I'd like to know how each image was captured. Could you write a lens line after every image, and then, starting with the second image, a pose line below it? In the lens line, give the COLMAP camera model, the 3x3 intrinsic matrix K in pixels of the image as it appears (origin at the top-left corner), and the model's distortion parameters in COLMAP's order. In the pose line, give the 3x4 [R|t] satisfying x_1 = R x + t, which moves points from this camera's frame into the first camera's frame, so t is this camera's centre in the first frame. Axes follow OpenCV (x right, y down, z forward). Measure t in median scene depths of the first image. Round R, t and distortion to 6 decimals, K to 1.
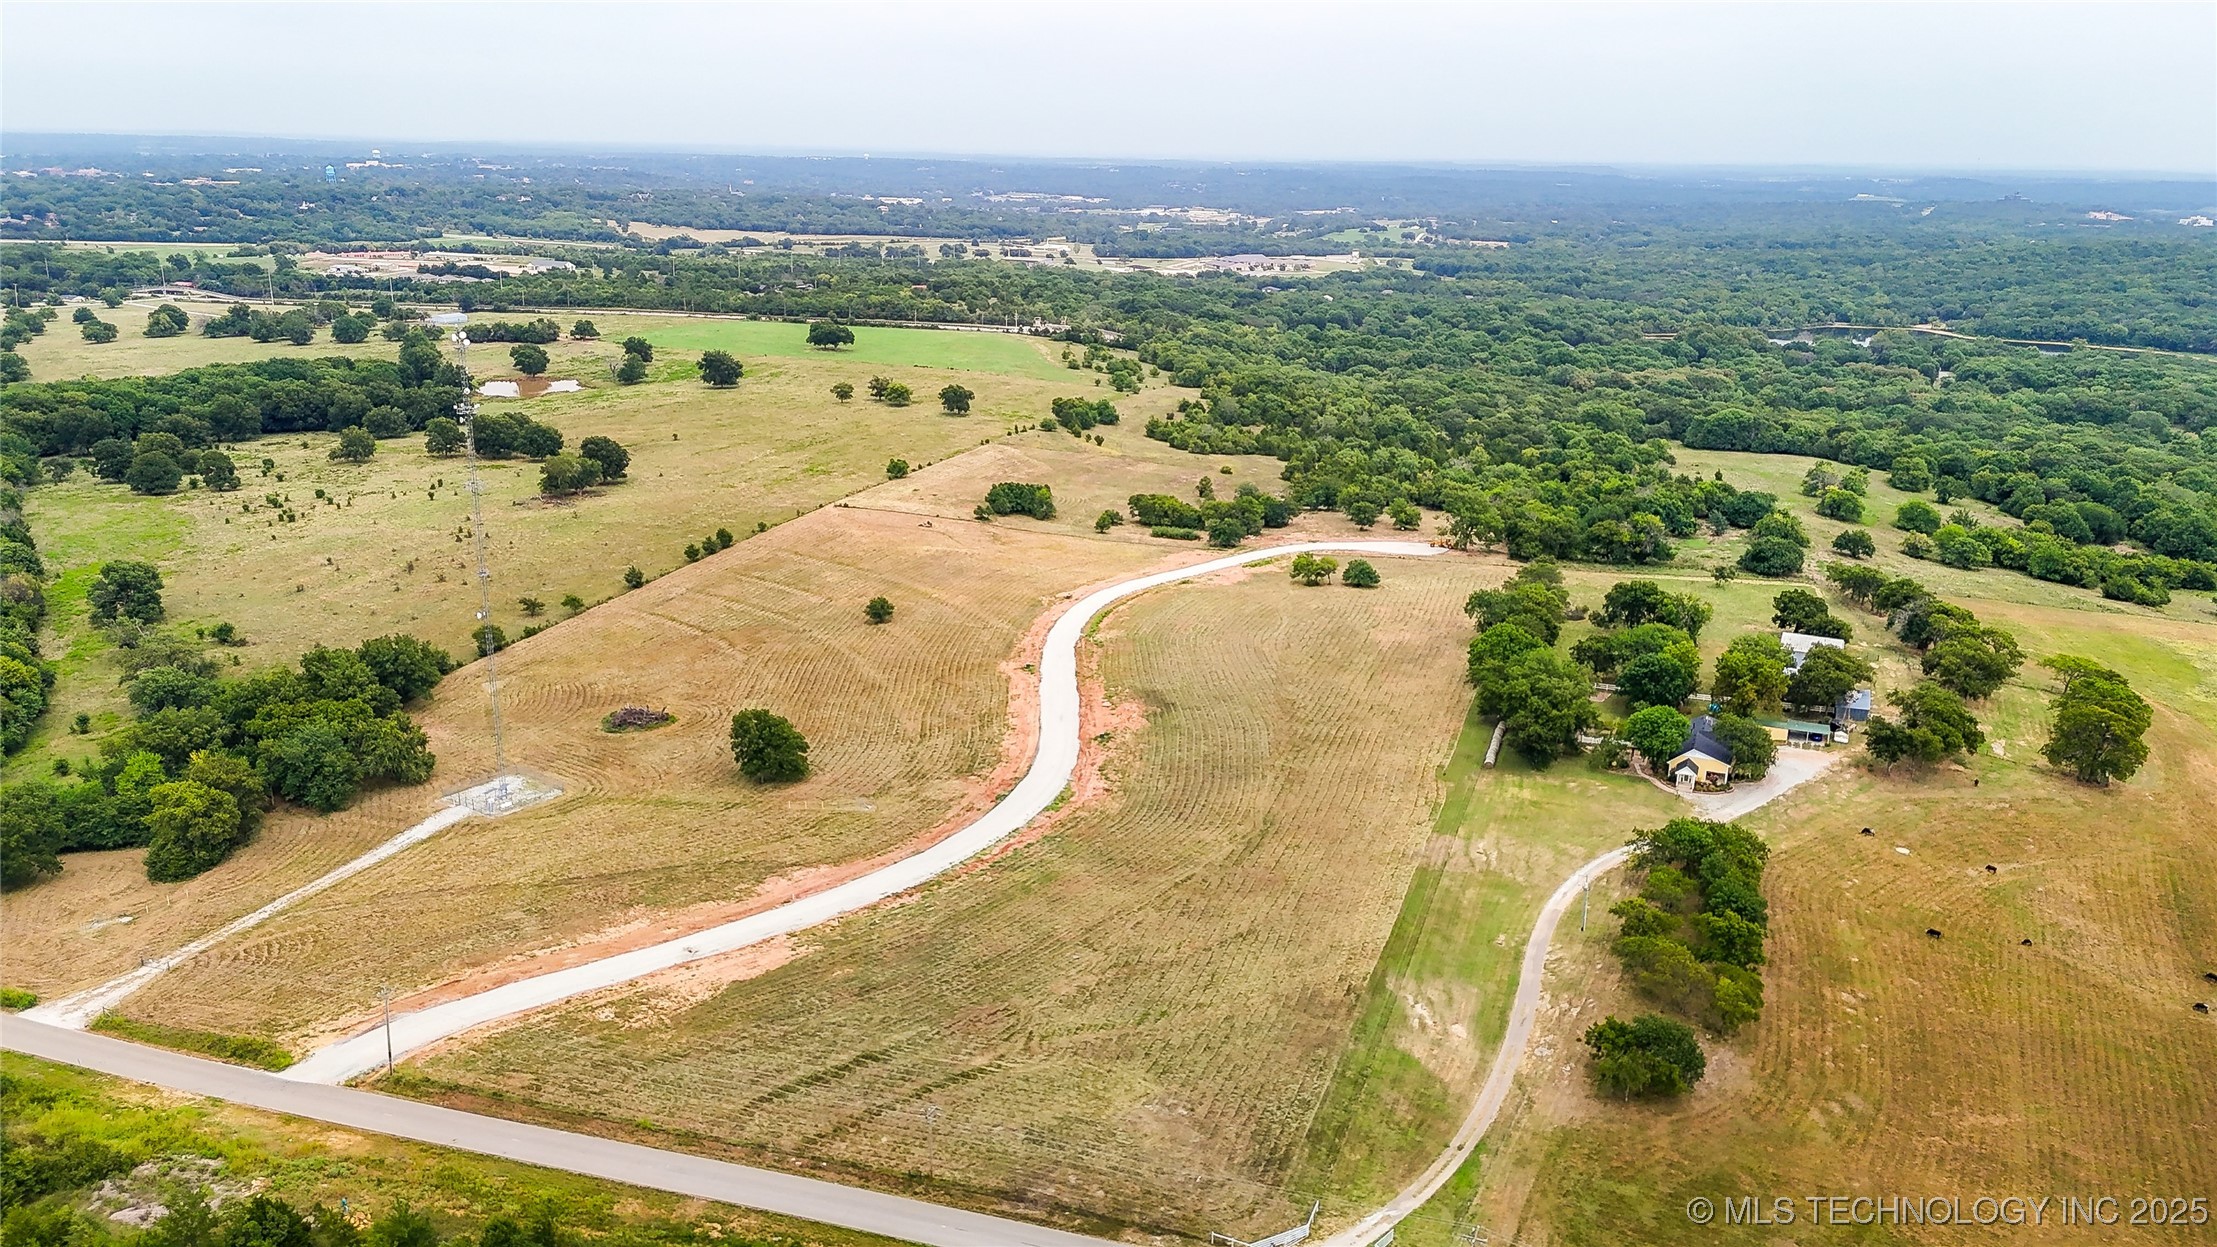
lens RADIAL K [[1636.2, 0, 1117.3], [0, 1636.2, 634.2], [0, 0, 1]] dist [0.074887, -0.064788]
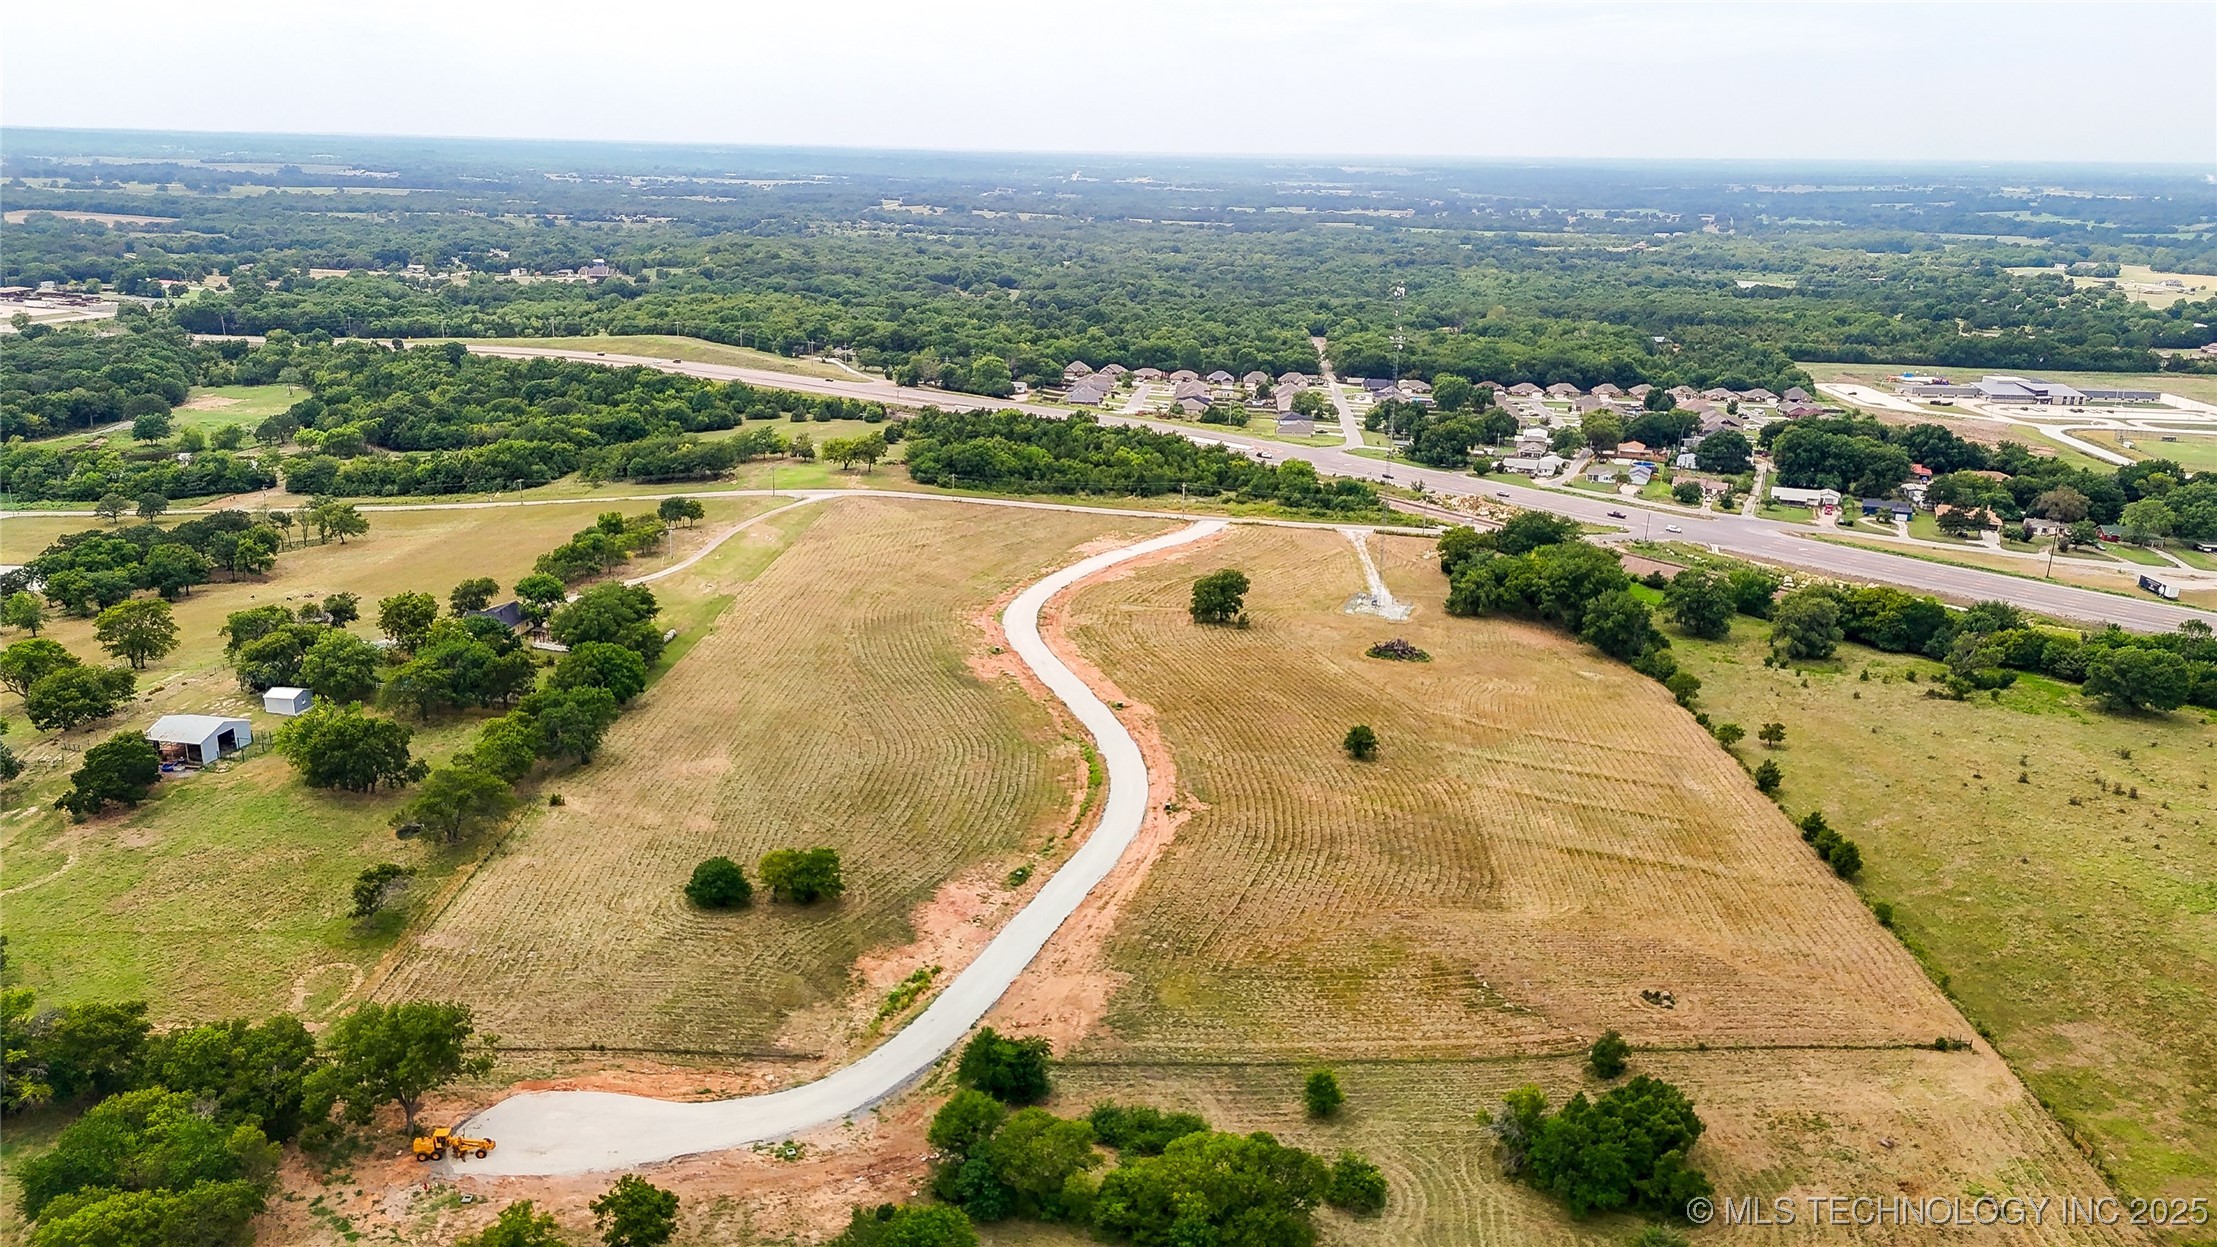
lens RADIAL K [[1636.2, 0, 1103.0], [0, 1636.2, 626.7], [0, 0, 1]] dist [0.074887, -0.064788]
pose [[-0.961814, 0.040507, -0.270689, 0.224258], [-0.113551, 0.840806, 0.529293, -0.557280], [0.249037, 0.539819, -0.804100, 1.879836]]
